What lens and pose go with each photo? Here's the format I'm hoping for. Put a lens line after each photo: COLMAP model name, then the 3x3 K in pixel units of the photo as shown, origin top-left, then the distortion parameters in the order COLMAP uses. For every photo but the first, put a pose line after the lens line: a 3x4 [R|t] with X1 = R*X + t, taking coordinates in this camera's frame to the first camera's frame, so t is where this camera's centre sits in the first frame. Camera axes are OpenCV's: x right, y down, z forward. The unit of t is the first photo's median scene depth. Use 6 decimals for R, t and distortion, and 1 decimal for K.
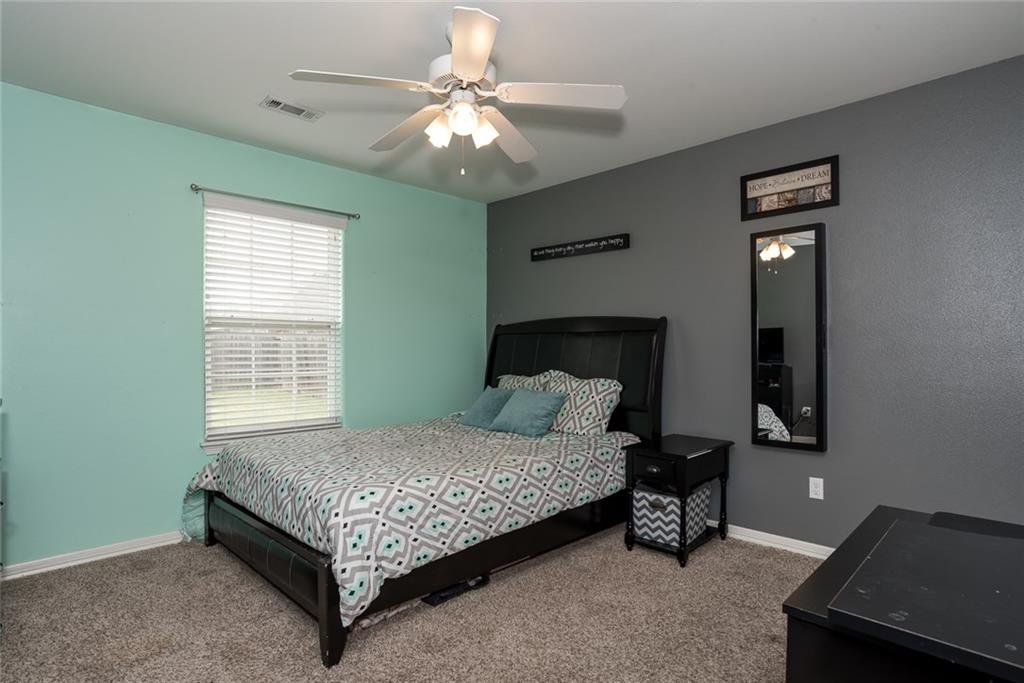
lens RADIAL K [[526.6, 0, 511.9], [0, 526.6, 342.8], [0, 0, 1]] dist [-0.018866, 0.002729]
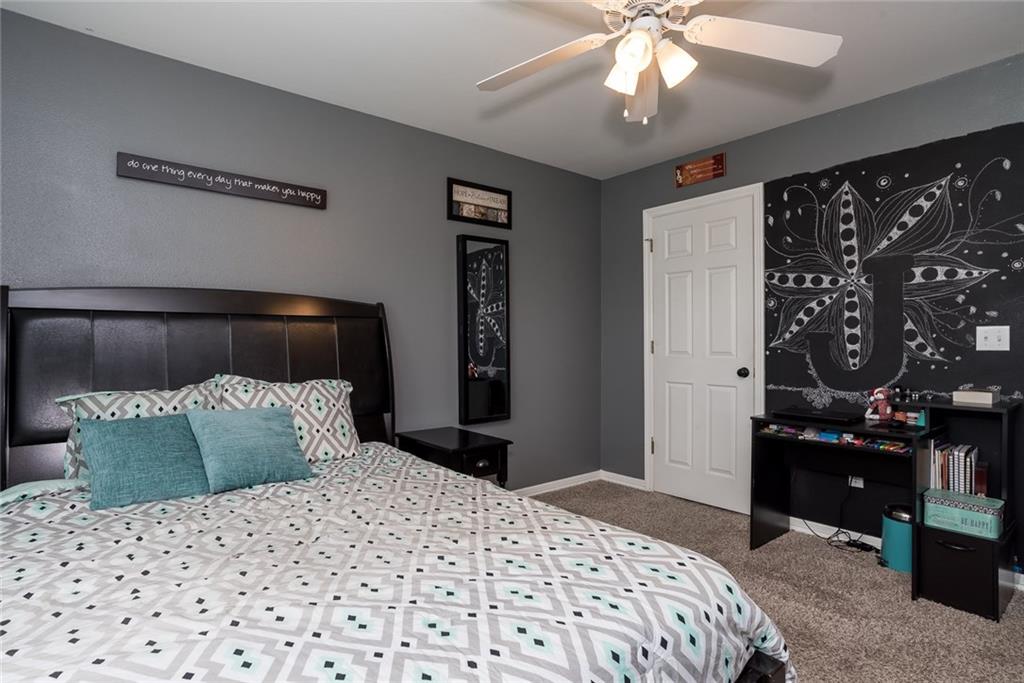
lens RADIAL K [[526.6, 0, 512.9], [0, 526.6, 344.5], [0, 0, 1]] dist [-0.018866, 0.002729]
pose [[0.118568, -0.006346, 0.992926, -0.617693], [-0.008547, 0.999936, 0.007411, 0.012788], [-0.992909, -0.009366, 0.118506, 0.754817]]
